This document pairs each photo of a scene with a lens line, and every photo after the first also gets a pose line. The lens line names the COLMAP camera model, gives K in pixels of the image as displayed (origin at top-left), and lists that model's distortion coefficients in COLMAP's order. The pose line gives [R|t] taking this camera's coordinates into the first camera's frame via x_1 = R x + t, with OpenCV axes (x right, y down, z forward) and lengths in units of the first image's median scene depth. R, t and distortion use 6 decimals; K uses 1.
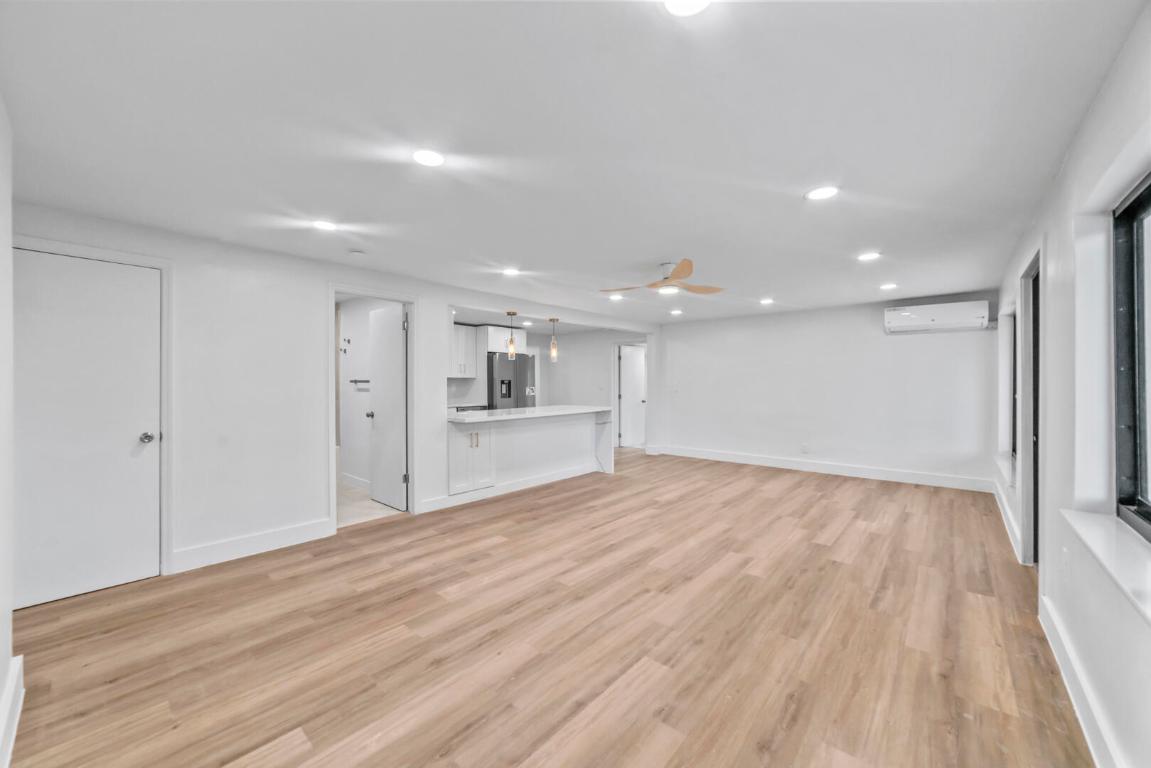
lens RADIAL K [[440.6, 0, 568.6], [0, 440.6, 382.1], [0, 0, 1]] dist [-0.024528, 0.007730]
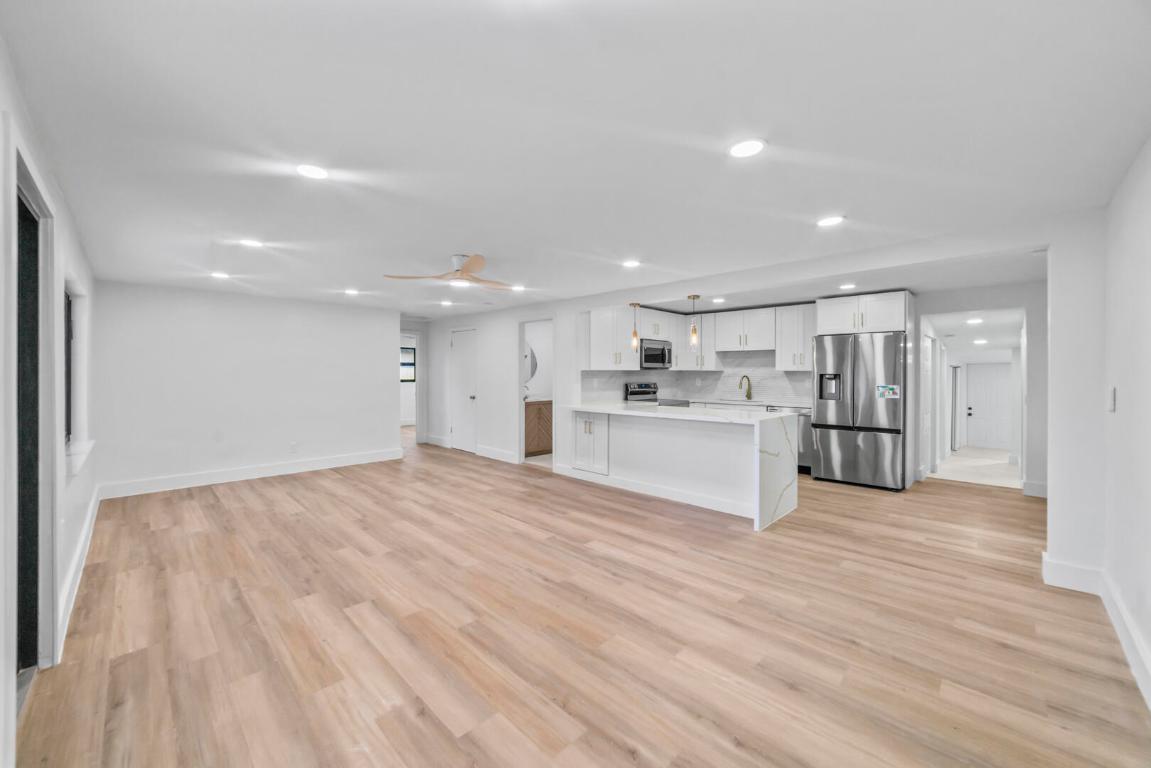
lens RADIAL K [[440.6, 0, 568.6], [0, 440.6, 382.1], [0, 0, 1]] dist [-0.024528, 0.007730]
pose [[-0.059202, 0.021263, -0.998020, 1.408008], [-0.001042, 0.999771, 0.021362, -0.015405], [0.998245, 0.002304, -0.059166, 1.546403]]
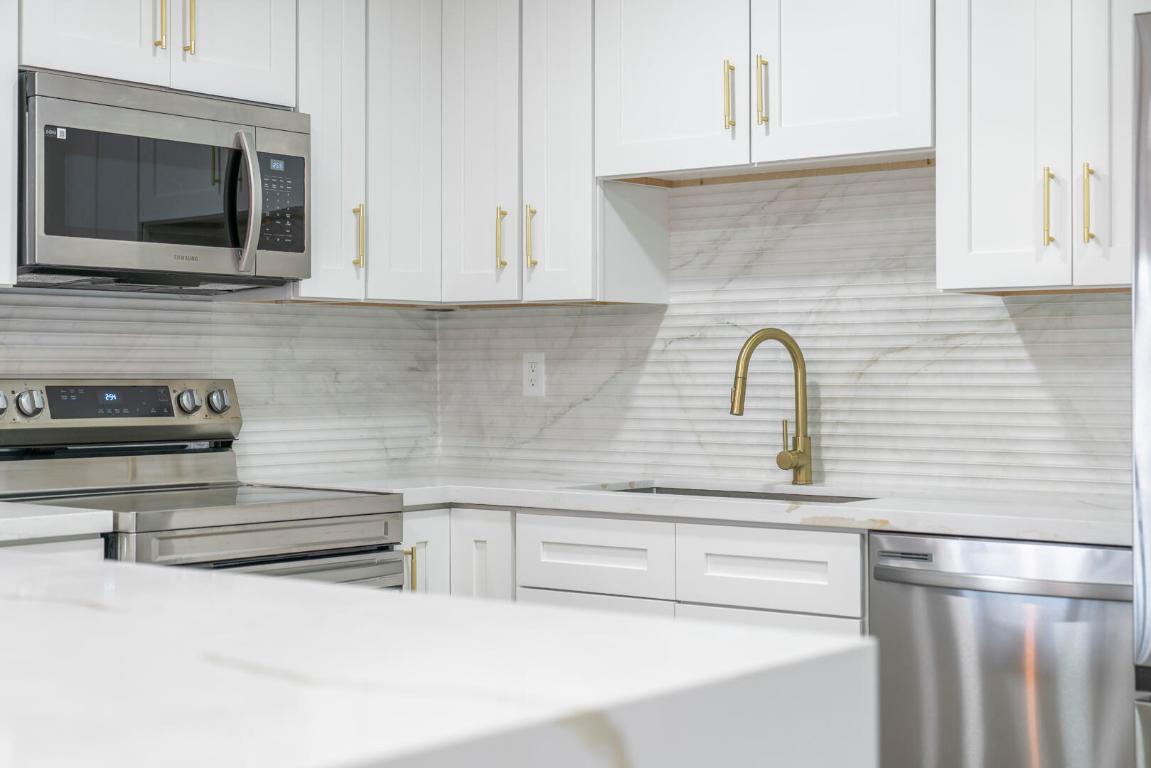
lens RADIAL K [[1754.7, 0, 575.5], [0, 1754.7, 384.0], [0, 0, 1]] dist [-0.007691, 0.031158]
pose [[0.057887, 0.011047, -0.998262, 0.531555], [0.000611, 0.999938, 0.011101, 0.025149], [0.998323, -0.001253, 0.057876, 2.059473]]
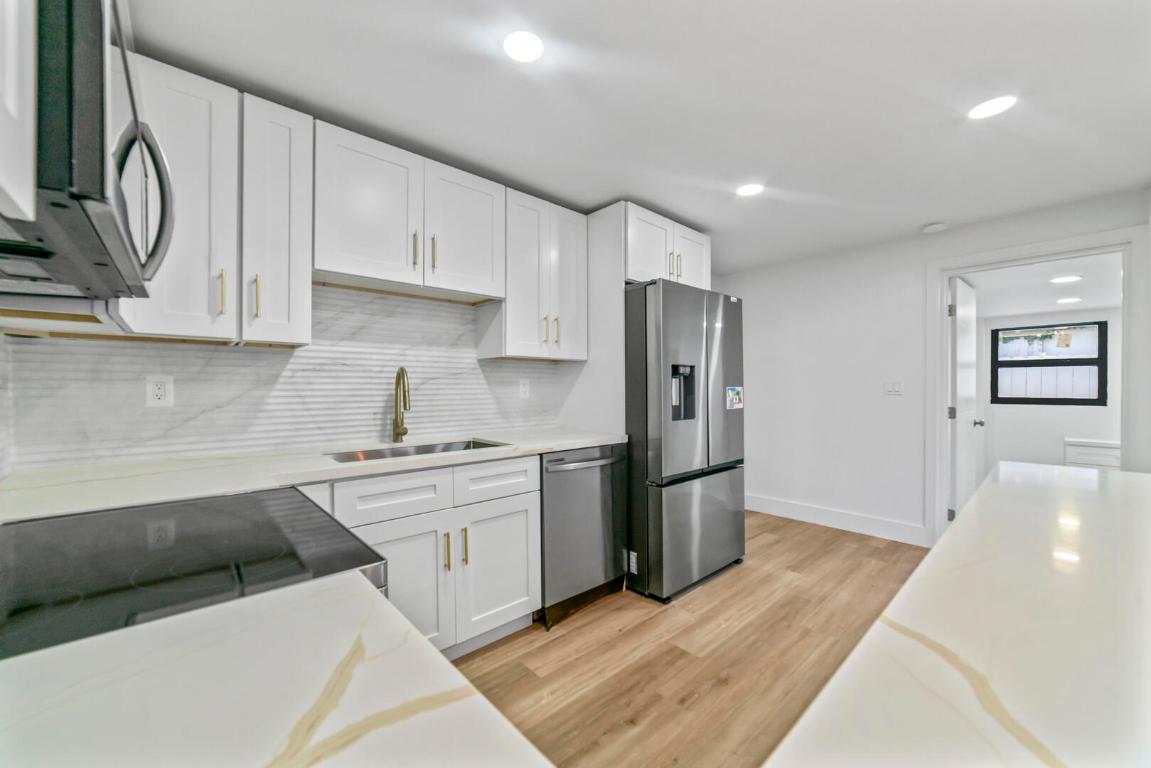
lens RADIAL K [[440.6, 0, 568.6], [0, 440.6, 382.1], [0, 0, 1]] dist [-0.024528, 0.007730]
pose [[0.993715, -0.001621, -0.111925, -0.471057], [0.000314, 0.999932, -0.011699, 0.029370], [0.111936, 0.011590, 0.993648, 1.632965]]
